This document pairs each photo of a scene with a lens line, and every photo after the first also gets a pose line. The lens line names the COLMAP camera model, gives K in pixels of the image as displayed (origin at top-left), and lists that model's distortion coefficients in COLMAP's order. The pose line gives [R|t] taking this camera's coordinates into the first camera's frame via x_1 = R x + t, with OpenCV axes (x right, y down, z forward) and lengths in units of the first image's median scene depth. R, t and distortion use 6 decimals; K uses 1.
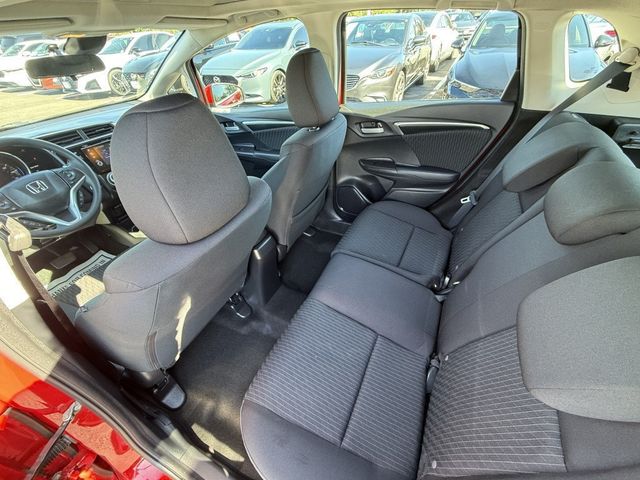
lens RADIAL K [[269.4, 0, 318.3], [0, 269.4, 241.3], [0, 0, 1]] dist [-0.000256, -0.000193]
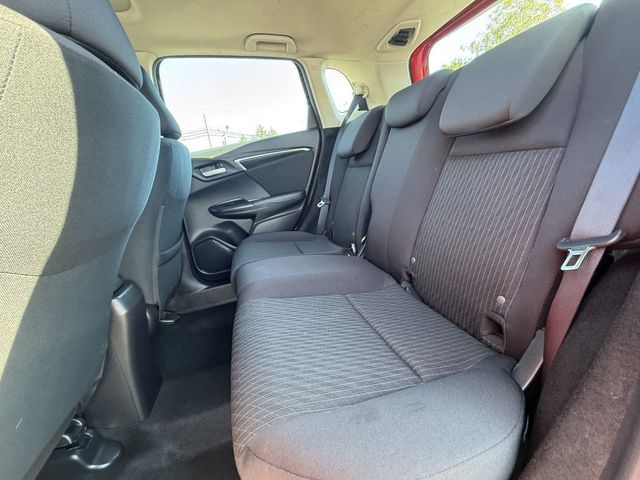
lens RADIAL K [[269.4, 0, 320.3], [0, 269.4, 244.1], [0, 0, 1]] dist [-0.000256, -0.000193]
pose [[0.721089, -0.219833, 0.657042, -0.198256], [0.506039, 0.814854, -0.282732, 0.243767], [-0.473239, 0.536364, 0.698826, 0.220219]]
